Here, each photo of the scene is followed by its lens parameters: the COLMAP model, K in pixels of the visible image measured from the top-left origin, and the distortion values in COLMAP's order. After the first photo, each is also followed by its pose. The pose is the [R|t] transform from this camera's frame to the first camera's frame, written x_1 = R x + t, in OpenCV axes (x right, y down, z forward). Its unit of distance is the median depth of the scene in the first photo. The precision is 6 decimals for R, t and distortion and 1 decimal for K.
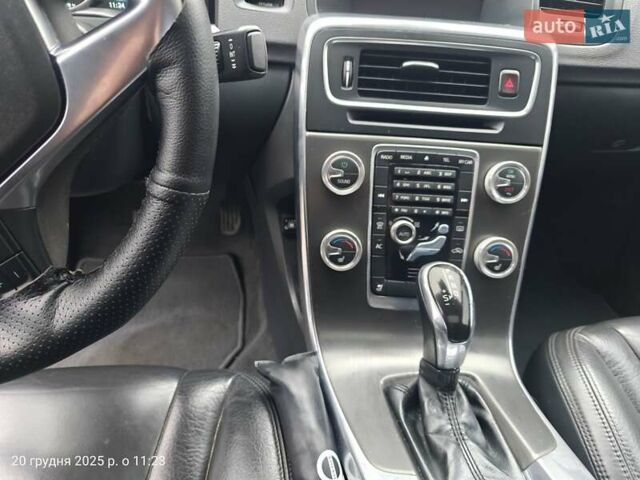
lens RADIAL K [[443.1, 0, 318.7], [0, 443.1, 240.0], [0, 0, 1]] dist [0.028400, -0.024455]
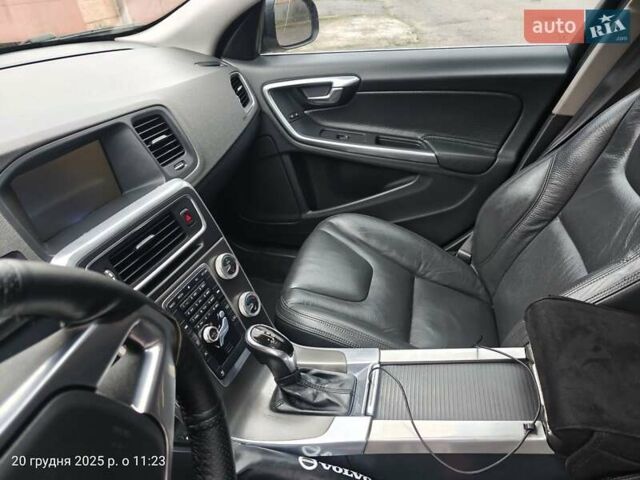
lens RADIAL K [[443.1, 0, 323.1], [0, 443.1, 242.1], [0, 0, 1]] dist [0.028400, -0.024455]
pose [[0.358444, -0.566770, 0.741815, -0.593777], [0.553238, 0.769014, 0.320227, -0.518173], [-0.751961, 0.295617, 0.589207, -0.233794]]
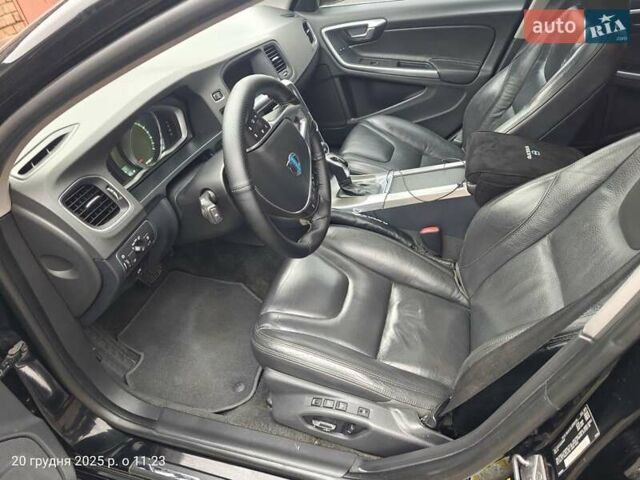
lens RADIAL K [[443.1, 0, 320.3], [0, 443.1, 243.3], [0, 0, 1]] dist [0.028400, -0.024455]
pose [[0.414708, -0.638114, 0.648712, -2.032250], [0.590709, 0.731060, 0.341489, -0.550259], [-0.692156, 0.241582, 0.680116, -0.914985]]
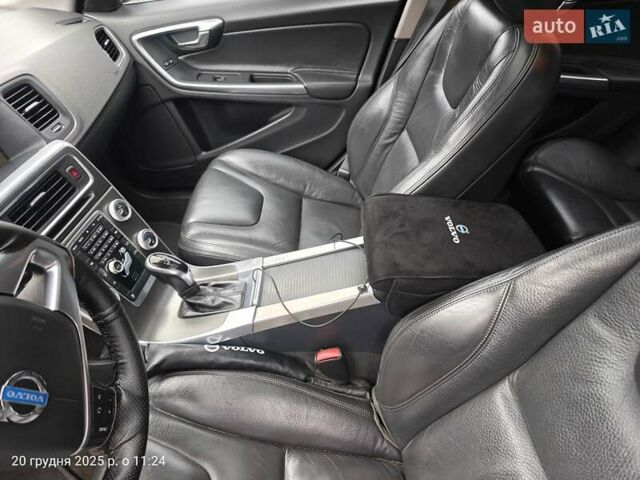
lens RADIAL K [[443.1, 0, 319.5], [0, 443.1, 242.5], [0, 0, 1]] dist [0.028400, -0.024455]
pose [[0.158356, -0.712420, 0.683652, -0.832026], [0.603485, 0.617845, 0.504057, -0.486440], [-0.781492, 0.332753, 0.527775, -0.614014]]
